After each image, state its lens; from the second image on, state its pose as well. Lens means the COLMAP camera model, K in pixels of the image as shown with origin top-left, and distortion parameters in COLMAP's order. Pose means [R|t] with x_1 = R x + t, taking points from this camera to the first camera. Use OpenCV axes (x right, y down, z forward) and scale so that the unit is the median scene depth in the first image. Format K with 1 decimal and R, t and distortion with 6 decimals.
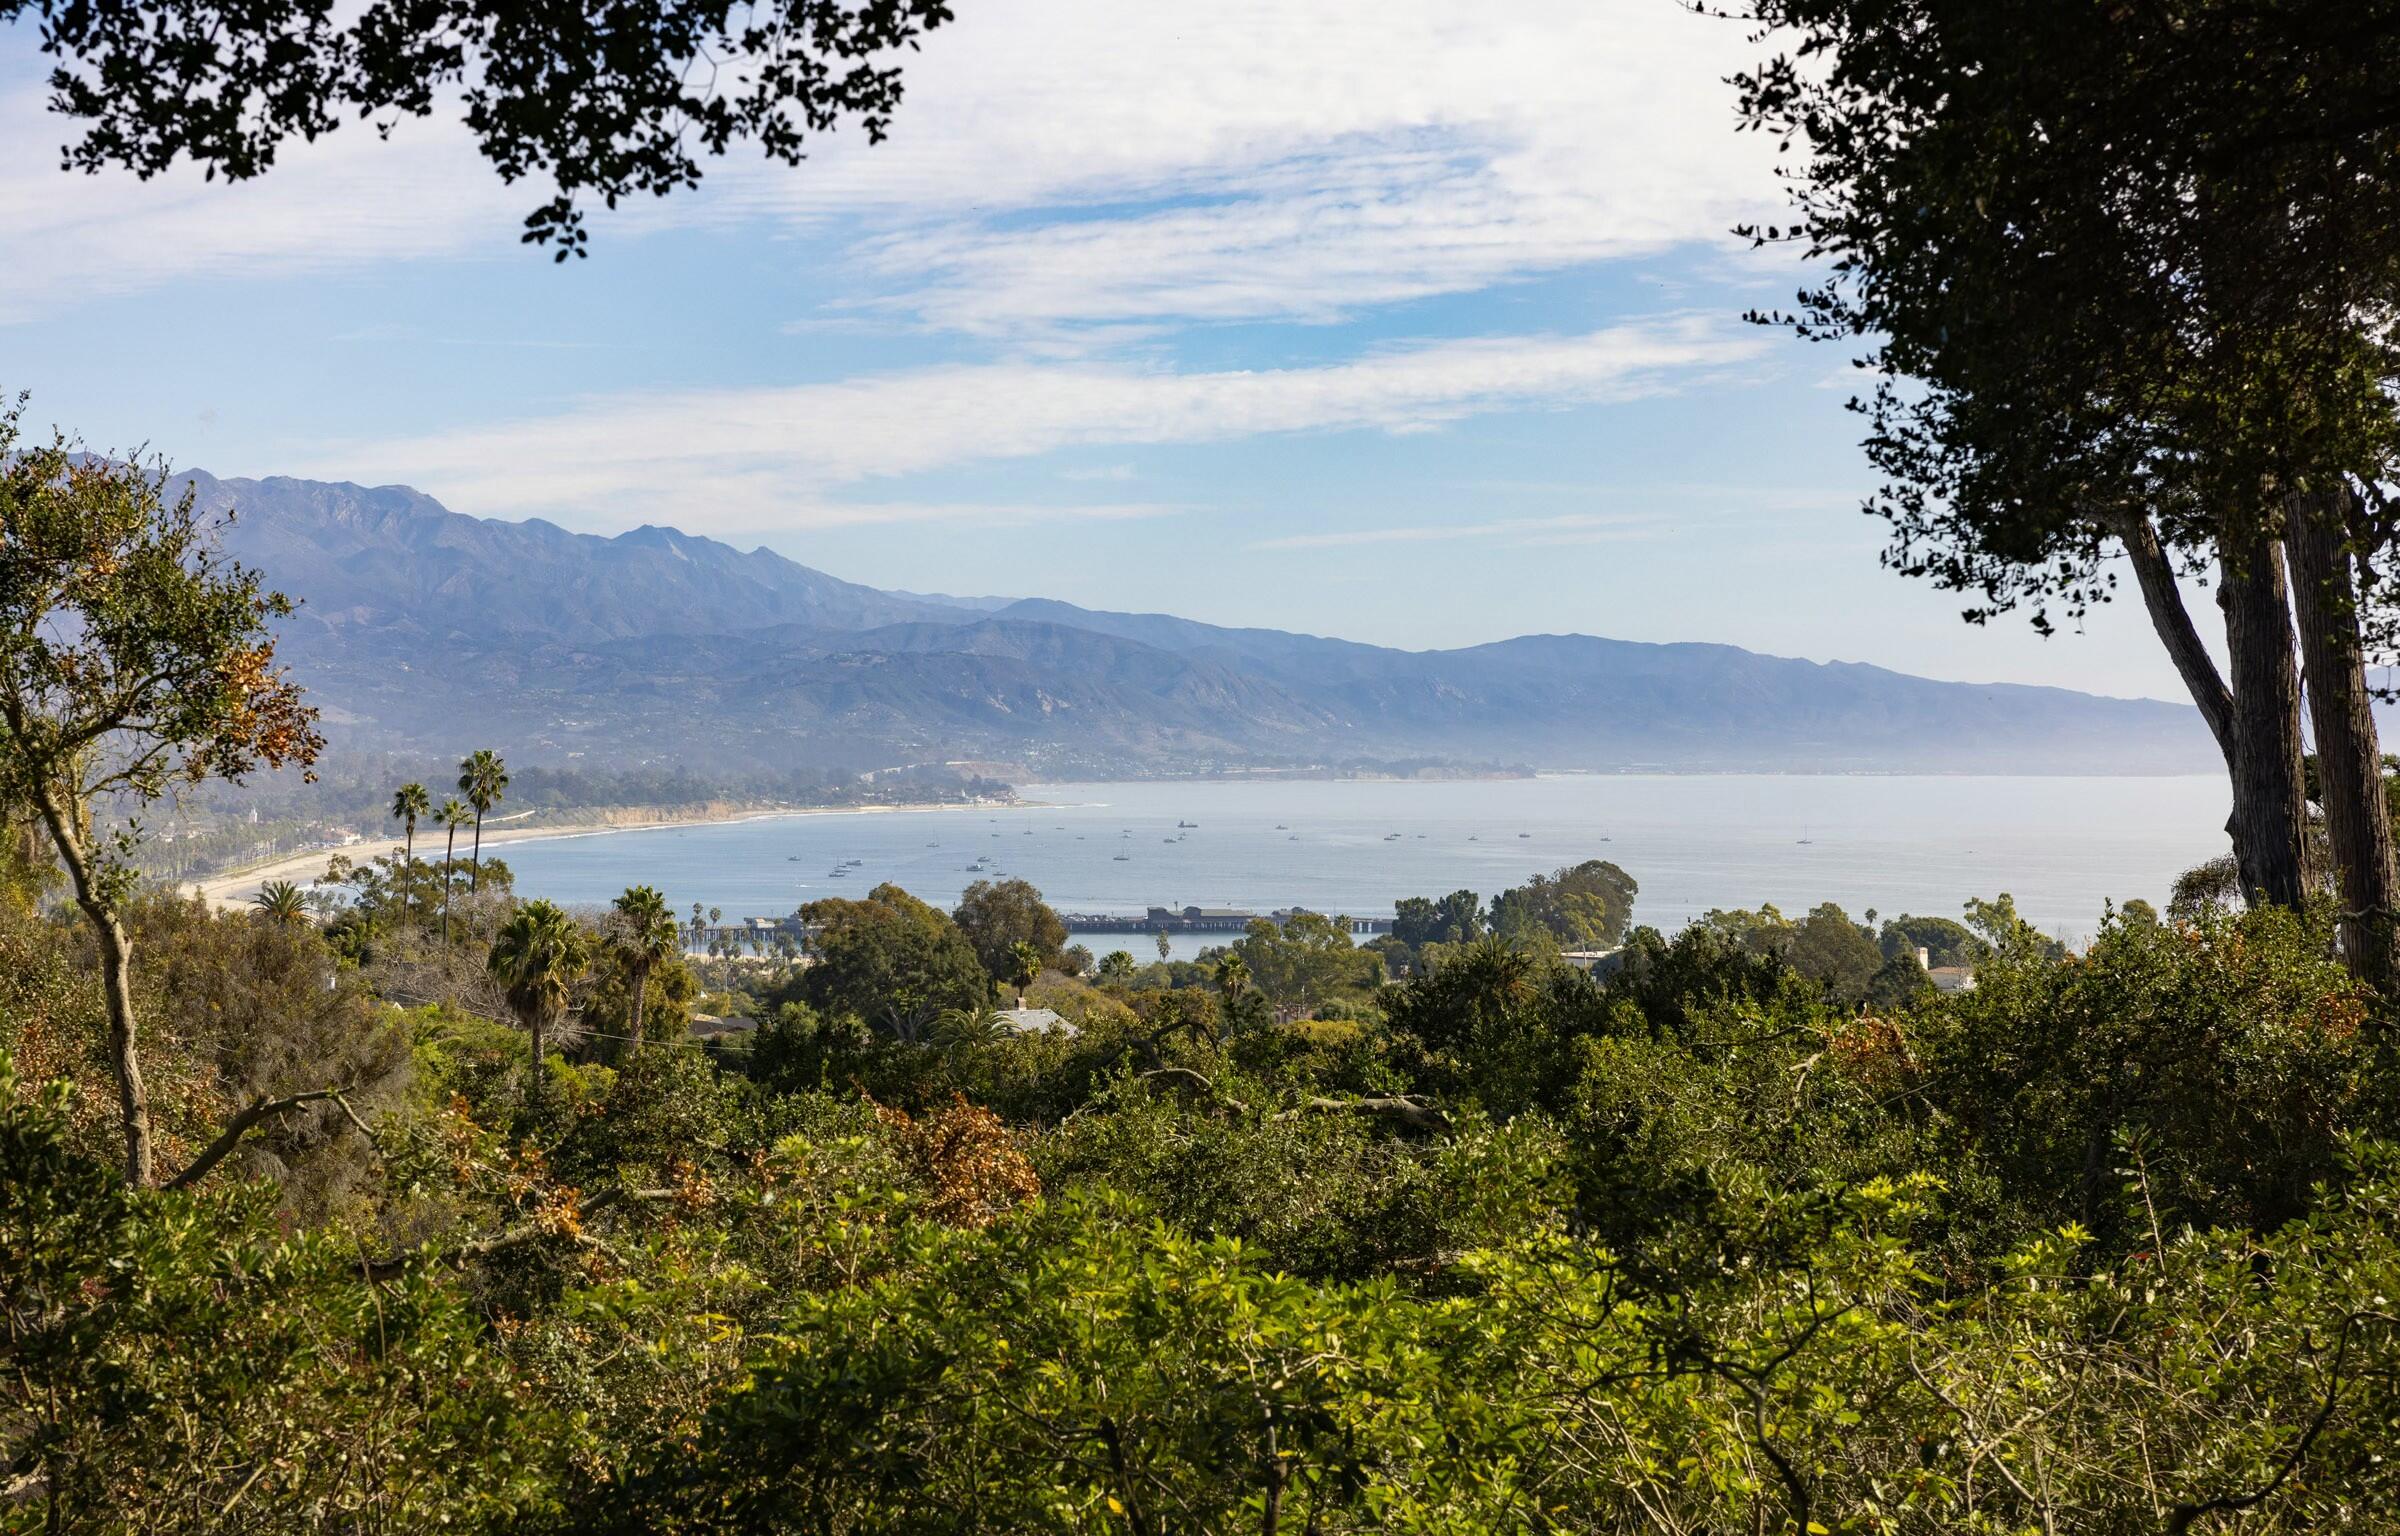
lens RADIAL K [[5580.8, 0, 1202.5], [0, 5580.8, 769.4], [0, 0, 1]] dist [0.051300, 0.000000]
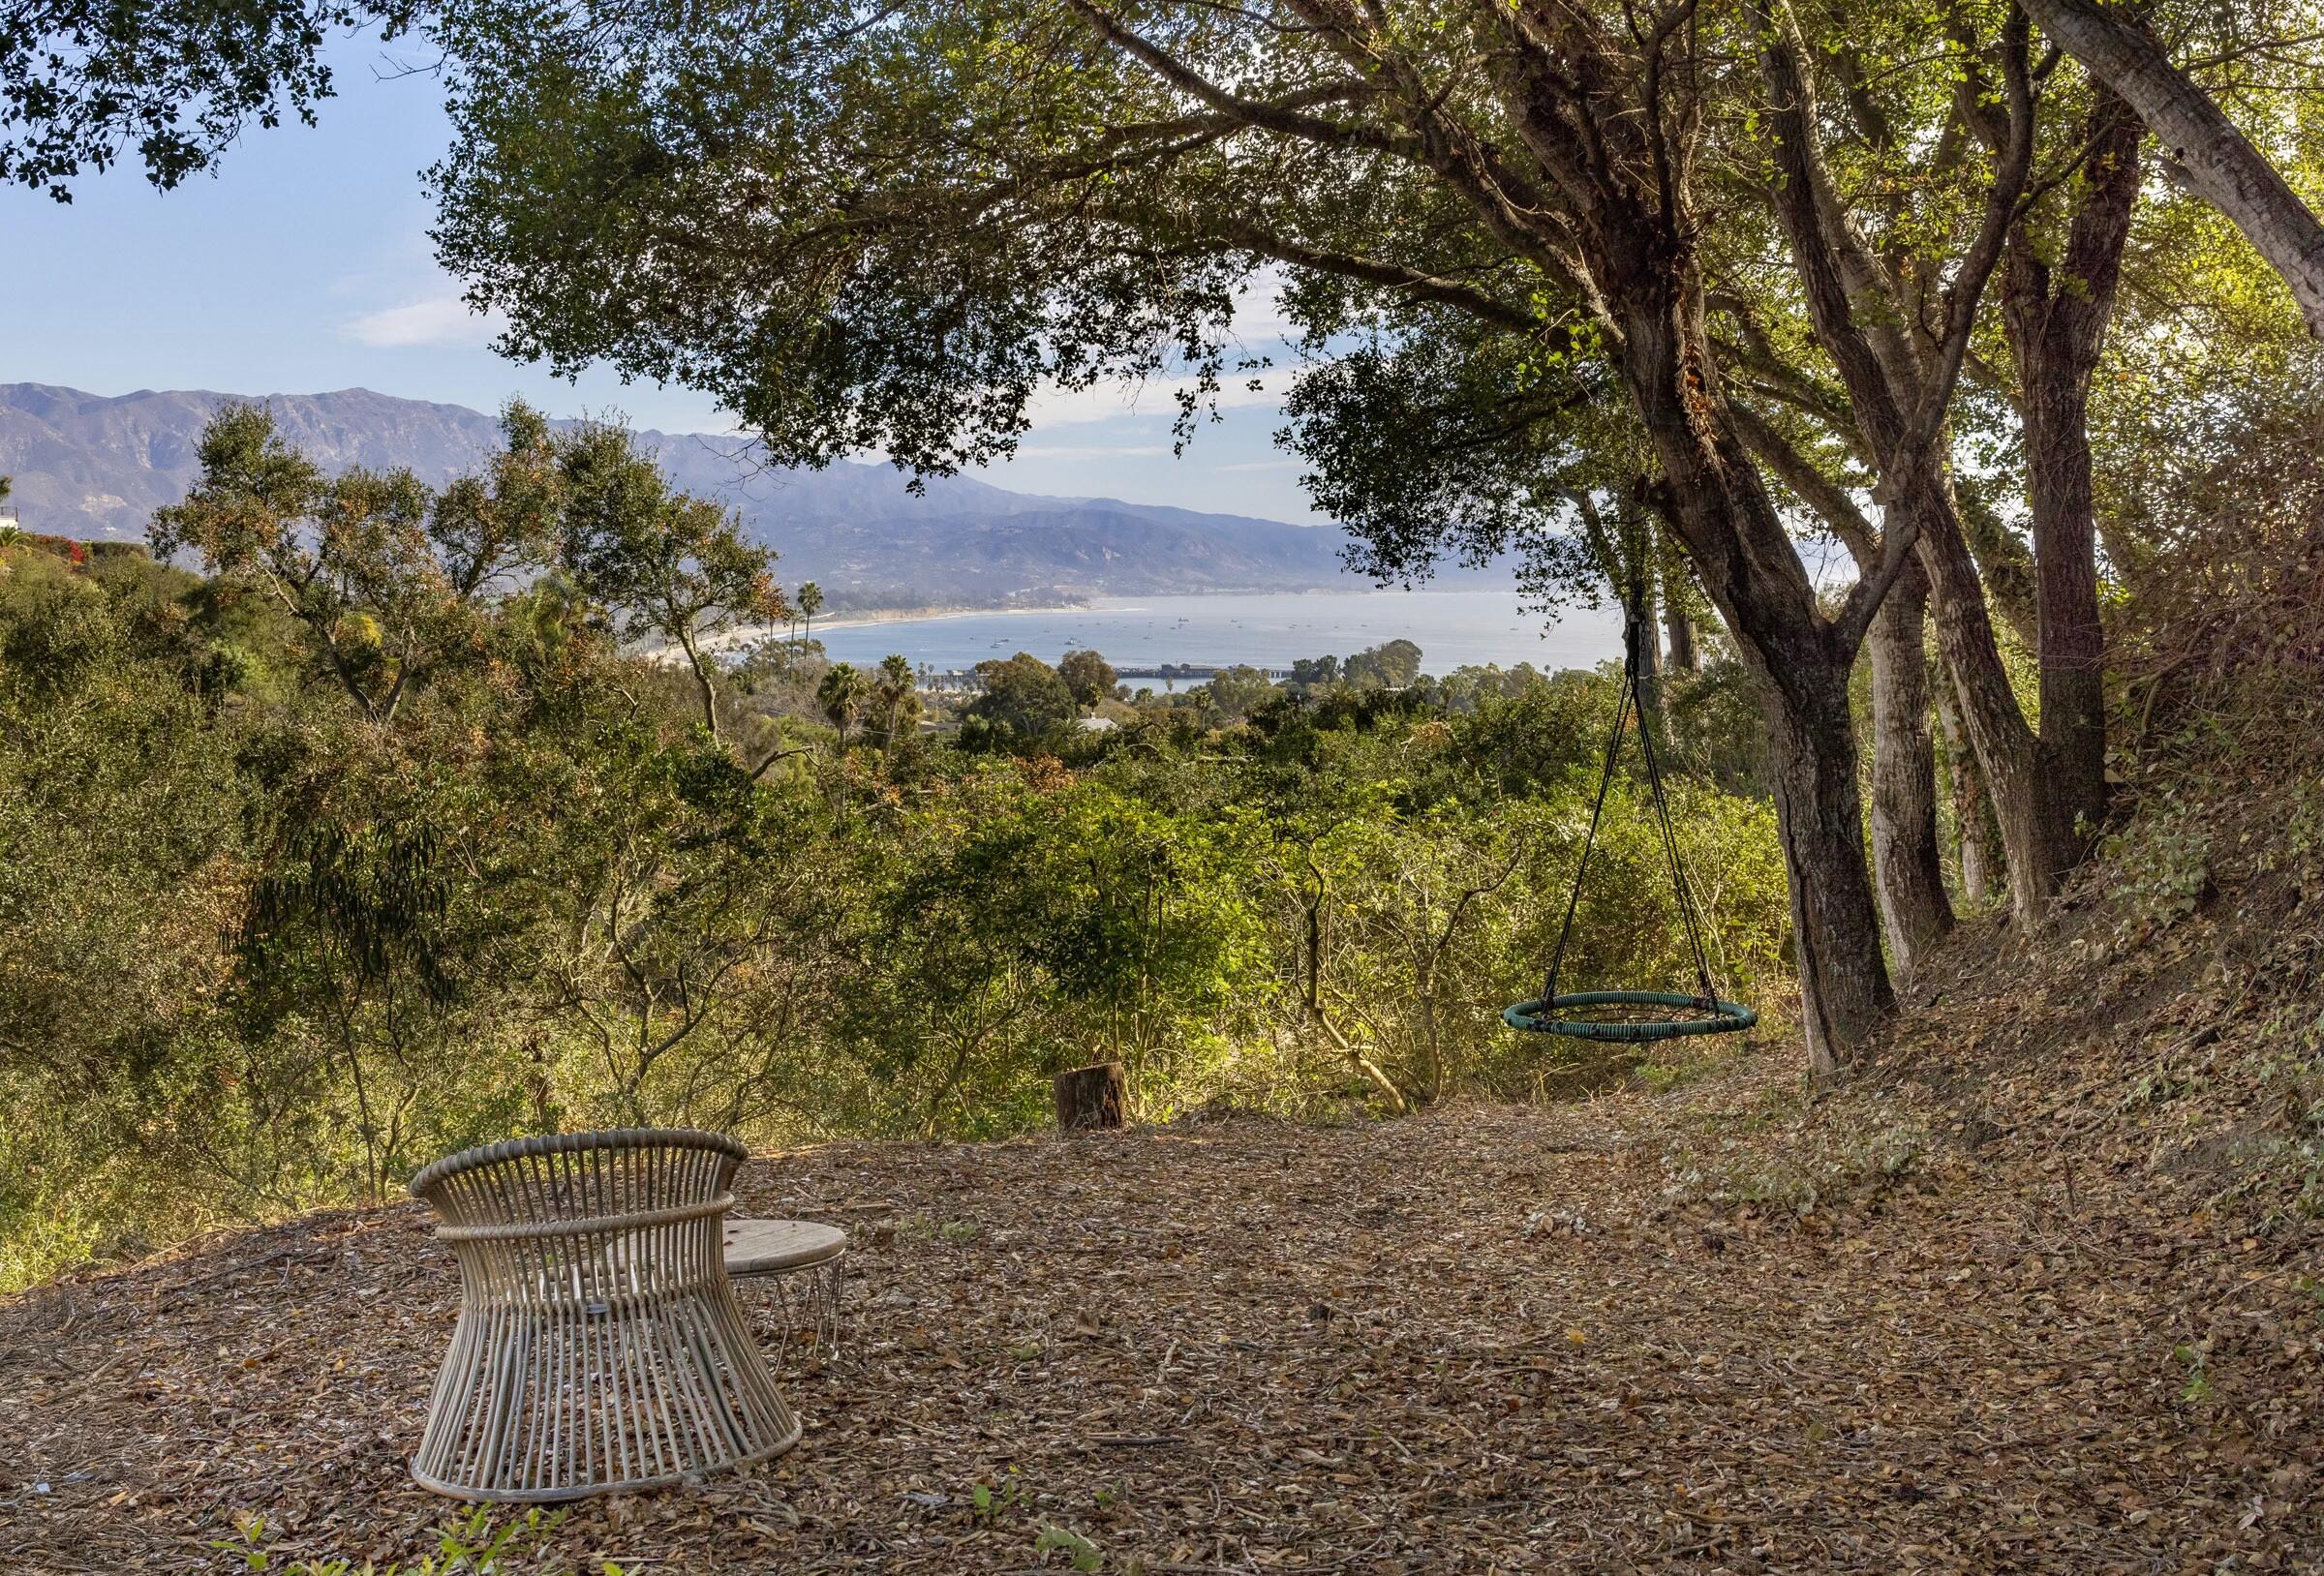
lens RADIAL K [[3024.7, 0, 1157.9], [0, 3024.7, 786.7], [0, 0, 1]] dist [-0.005818, 0.000000]
pose [[0.999931, 0.000768, -0.011736, 0.013435], [0.000001, 0.997858, 0.065420, -0.009012], [0.011761, -0.065416, 0.997789, -0.212752]]
